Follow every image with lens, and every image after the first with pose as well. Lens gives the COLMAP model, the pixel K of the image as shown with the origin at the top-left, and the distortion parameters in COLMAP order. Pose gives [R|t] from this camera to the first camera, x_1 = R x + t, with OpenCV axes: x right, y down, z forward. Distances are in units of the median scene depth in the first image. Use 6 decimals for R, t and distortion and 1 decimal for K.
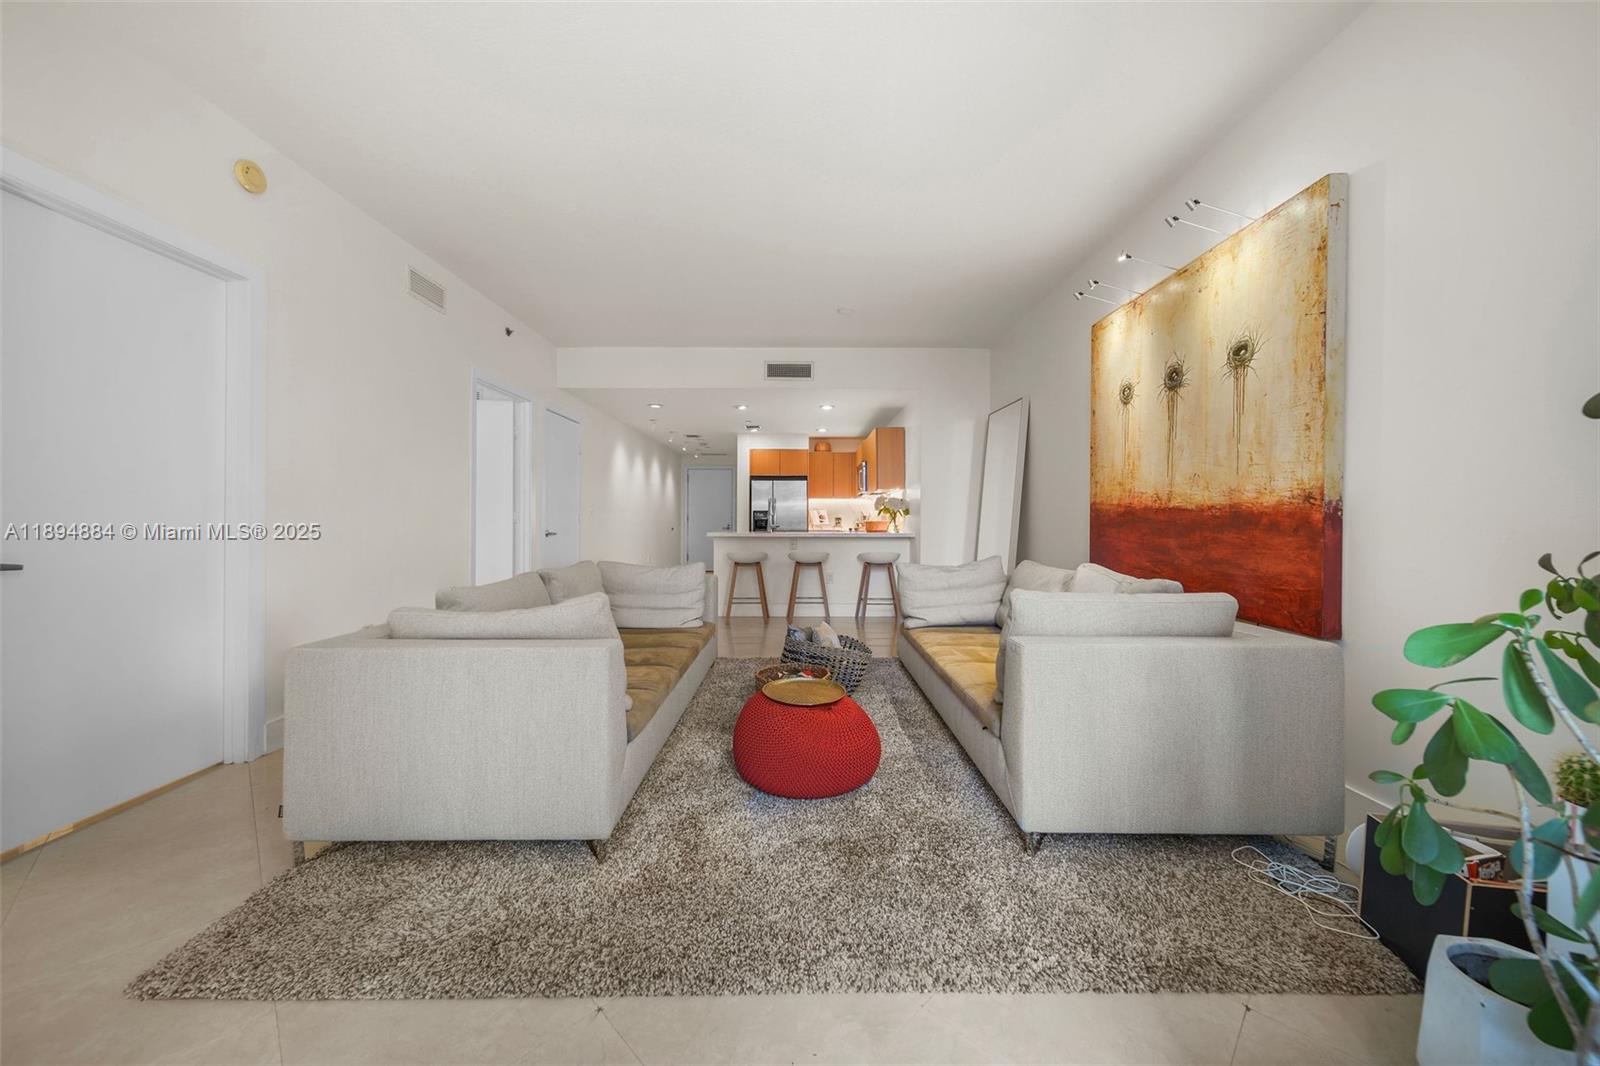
lens RADIAL K [[571.3, 0, 802.0], [0, 571.3, 518.8], [0, 0, 1]] dist [0.001323, 0.000068]
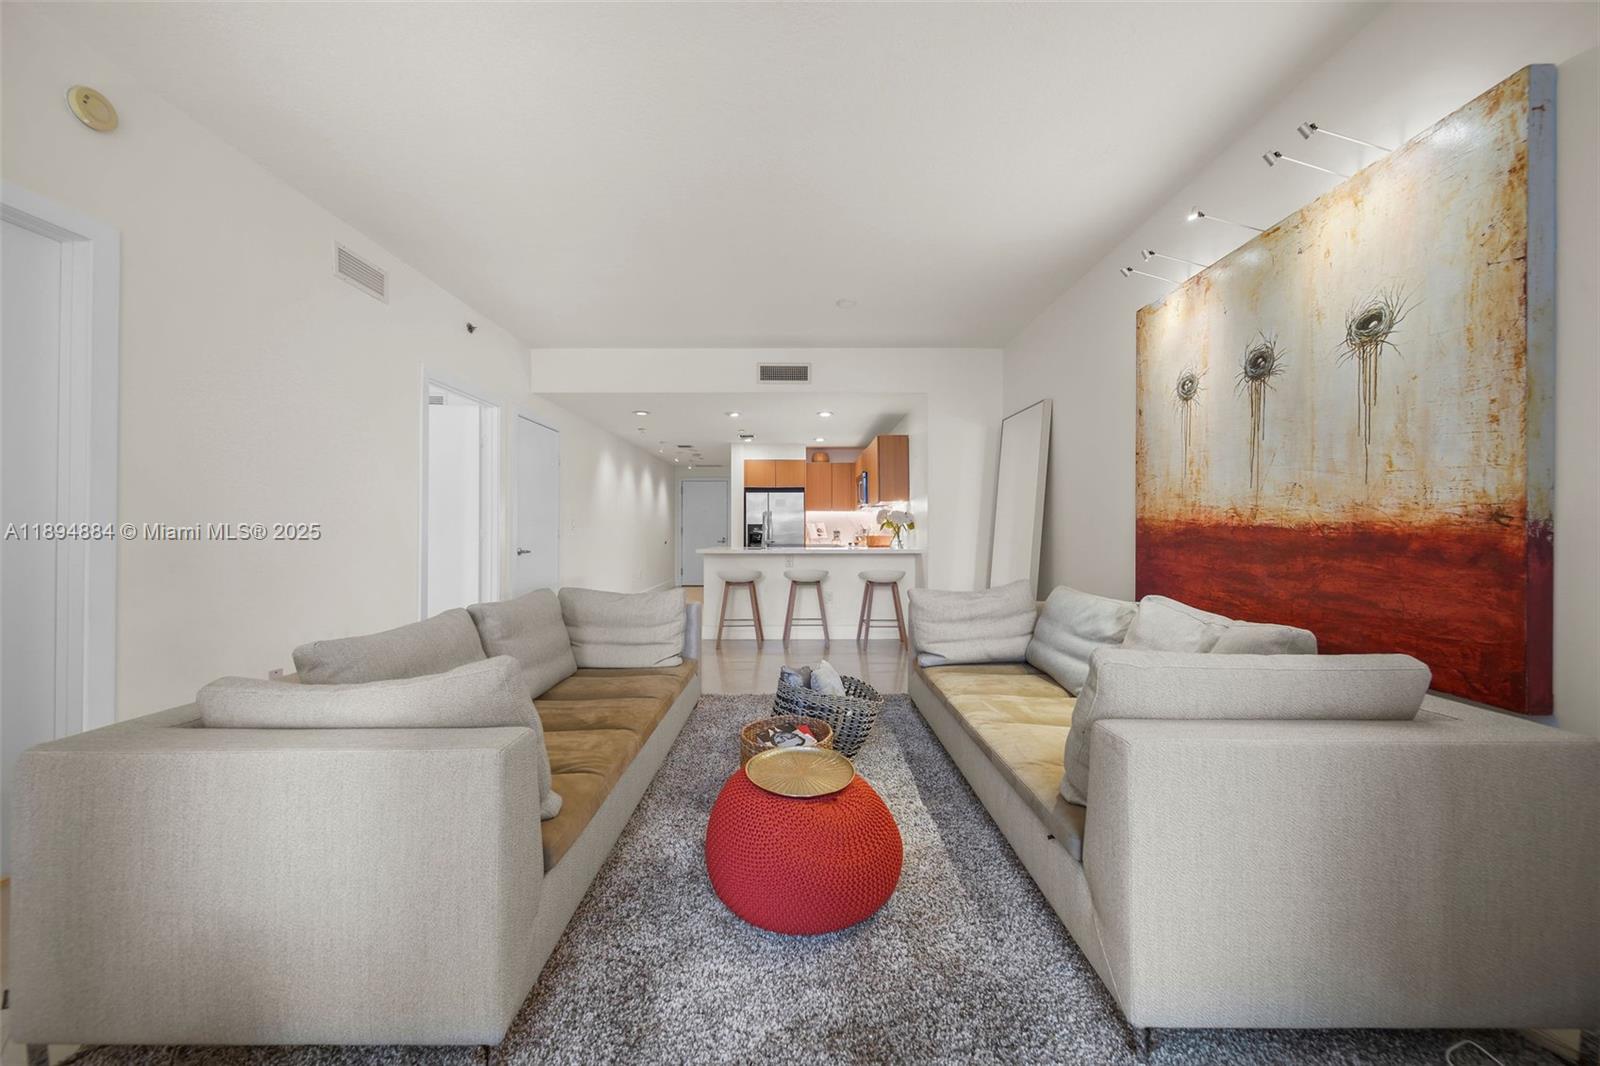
lens RADIAL K [[557.9, 0, 798.0], [0, 557.9, 526.0], [0, 0, 1]] dist [0.000940, -0.000168]
pose [[0.999991, -0.003124, -0.002996, 0.002759], [0.003105, 0.999977, -0.006100, -0.014322], [0.003015, 0.006091, 0.999977, 0.185249]]
